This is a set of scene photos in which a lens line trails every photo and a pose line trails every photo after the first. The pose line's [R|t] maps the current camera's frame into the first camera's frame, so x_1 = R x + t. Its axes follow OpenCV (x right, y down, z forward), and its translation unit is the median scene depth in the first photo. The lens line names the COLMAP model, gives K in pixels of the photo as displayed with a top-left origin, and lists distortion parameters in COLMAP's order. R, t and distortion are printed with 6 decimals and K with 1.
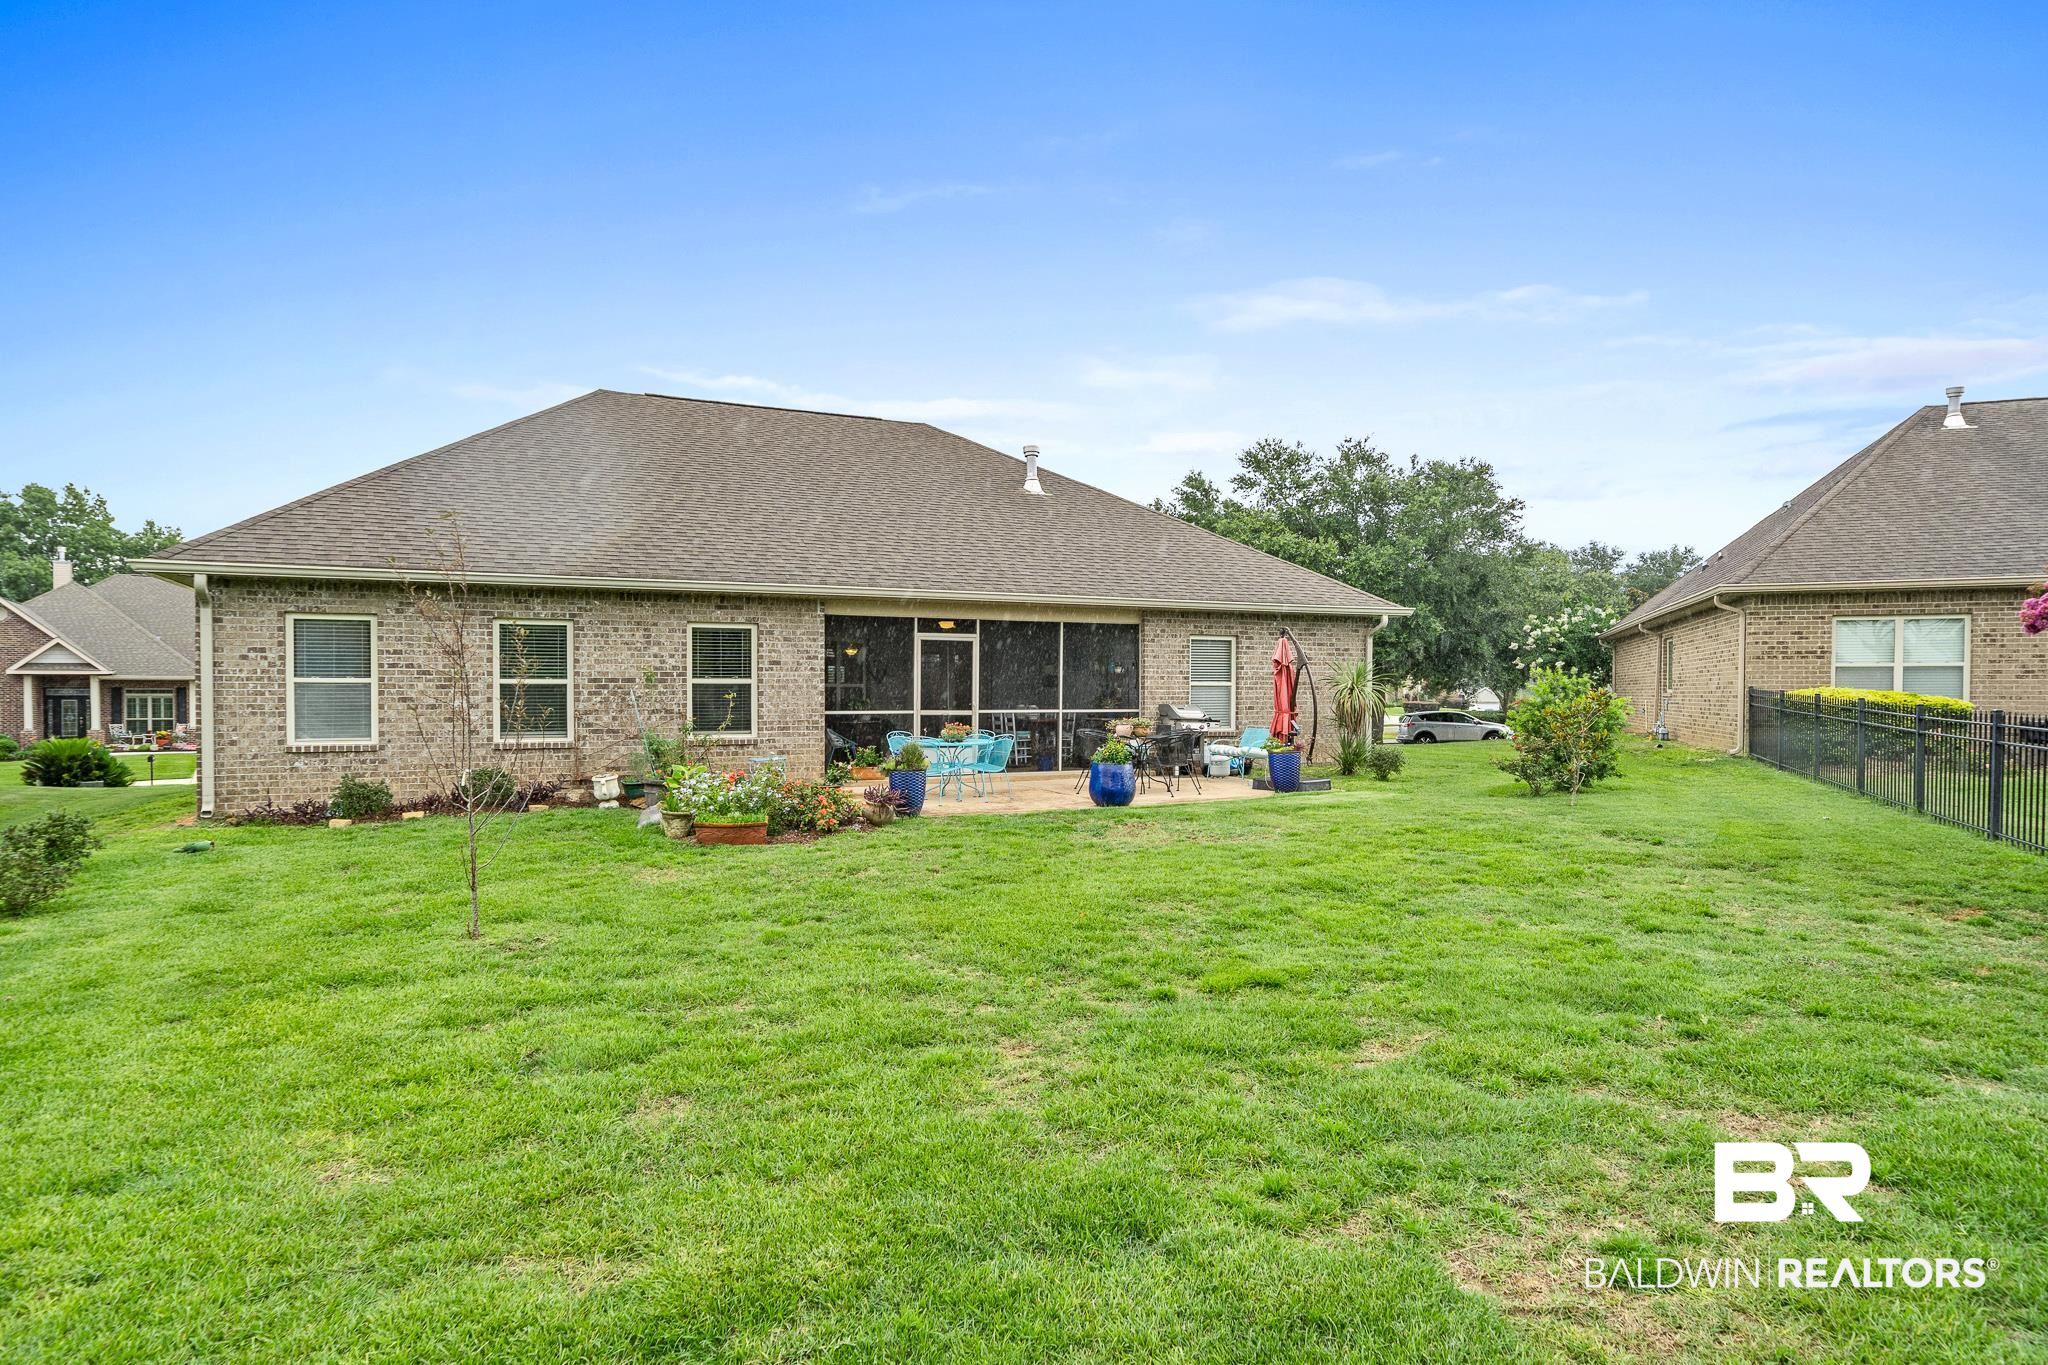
lens RADIAL K [[1032.3, 0, 1025.5], [0, 1032.3, 684.2], [0, 0, 1]] dist [0.001459, 0.000196]
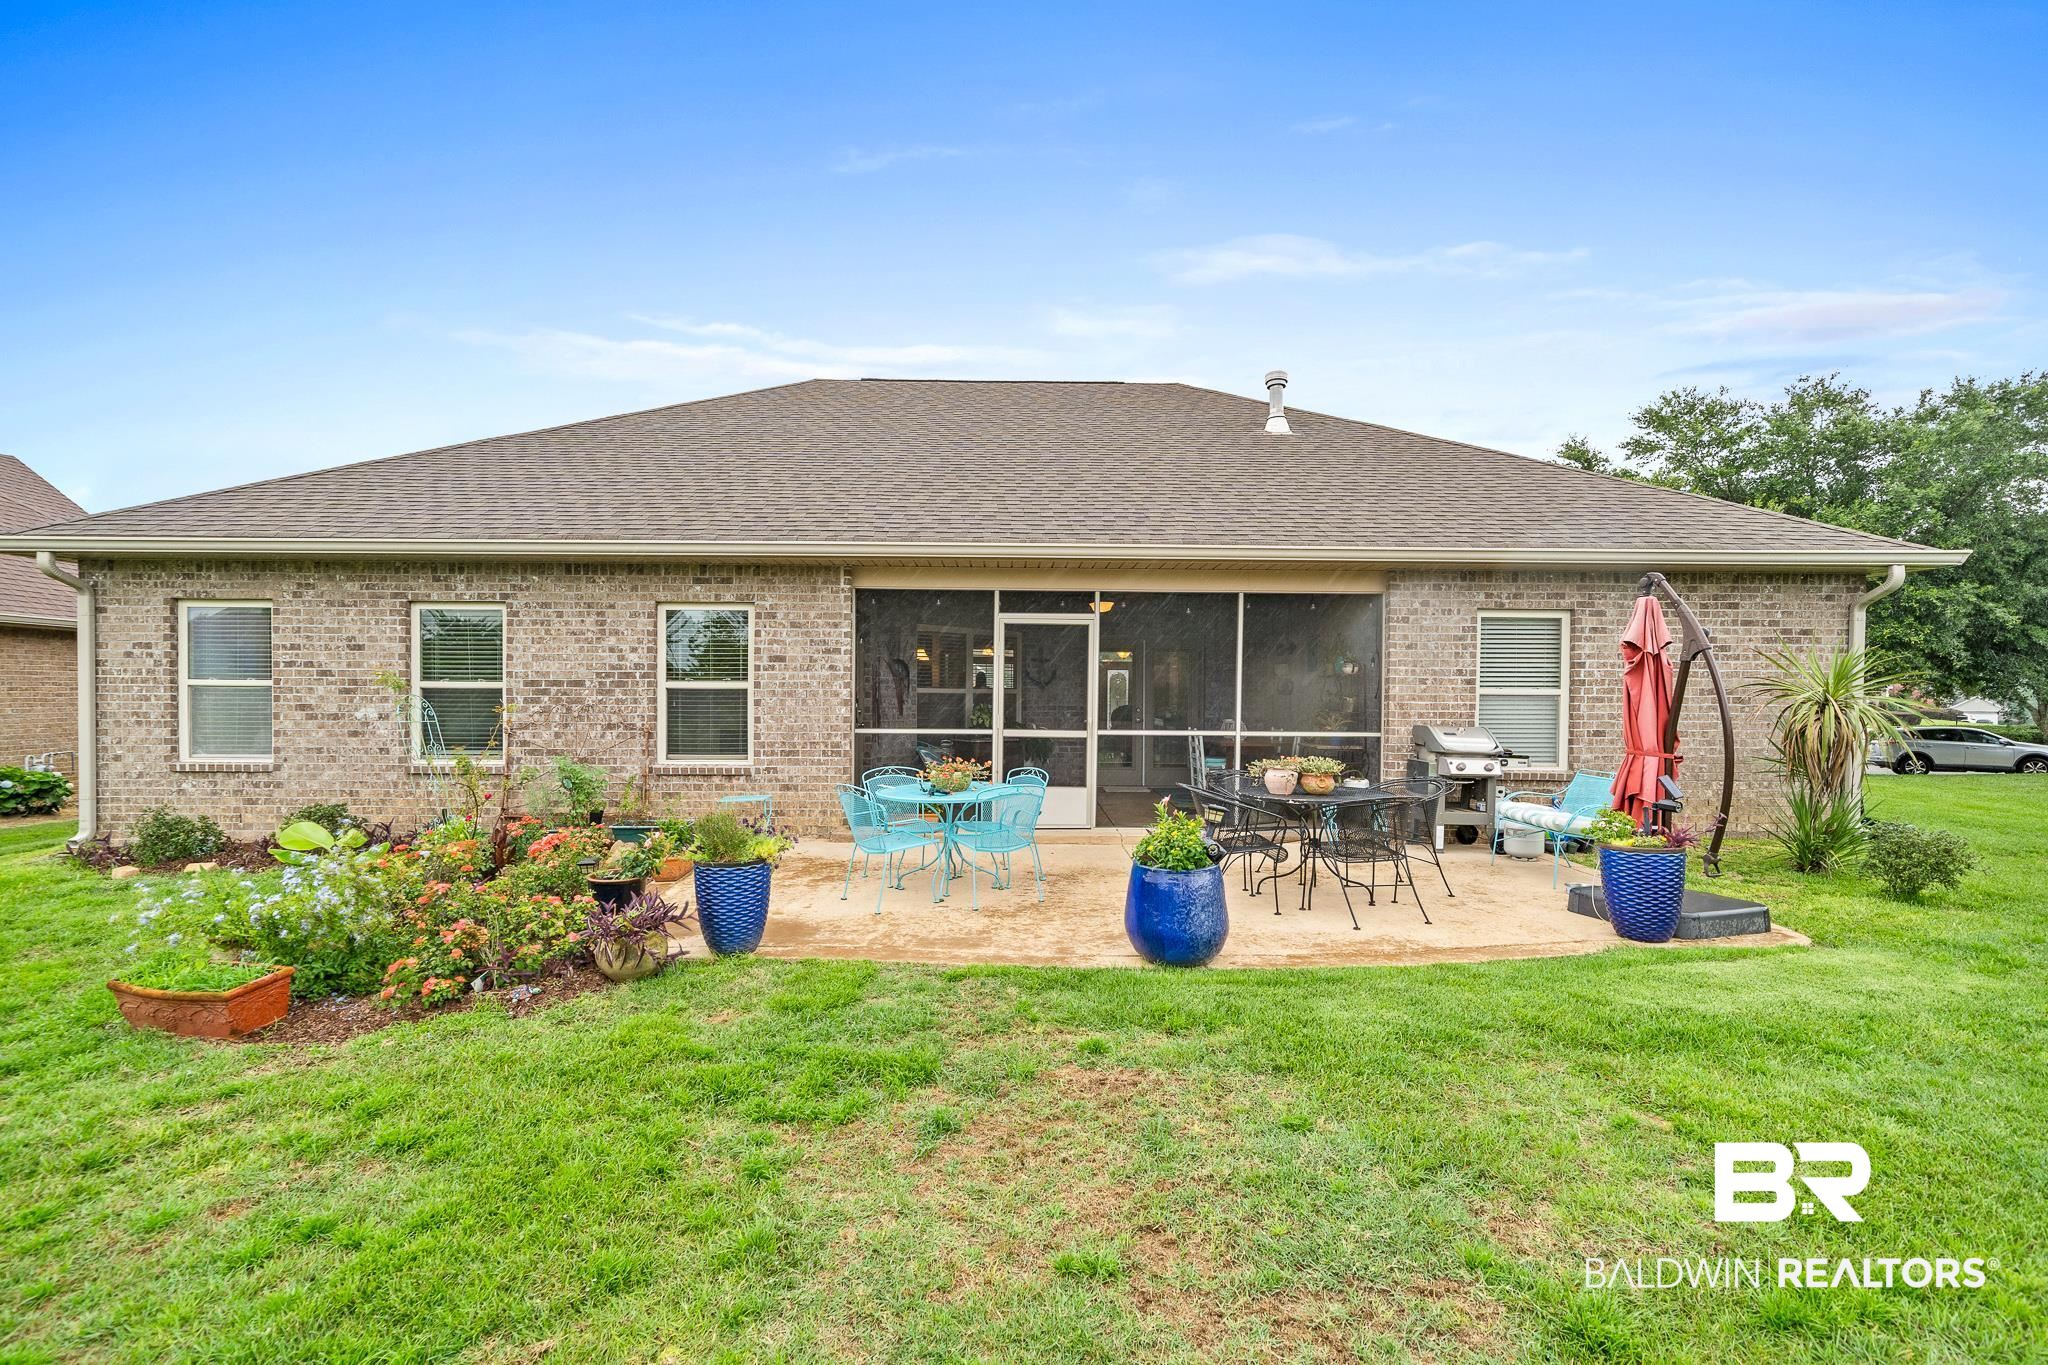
lens RADIAL K [[902.4, 0, 1018.1], [0, 902.4, 701.3], [0, 0, 1]] dist [0.000456, 0.001660]
pose [[0.919176, 0.009604, -0.393731, 0.137329], [-0.004071, 0.999881, 0.014884, -0.001687], [0.393827, -0.012078, 0.919105, 0.470628]]
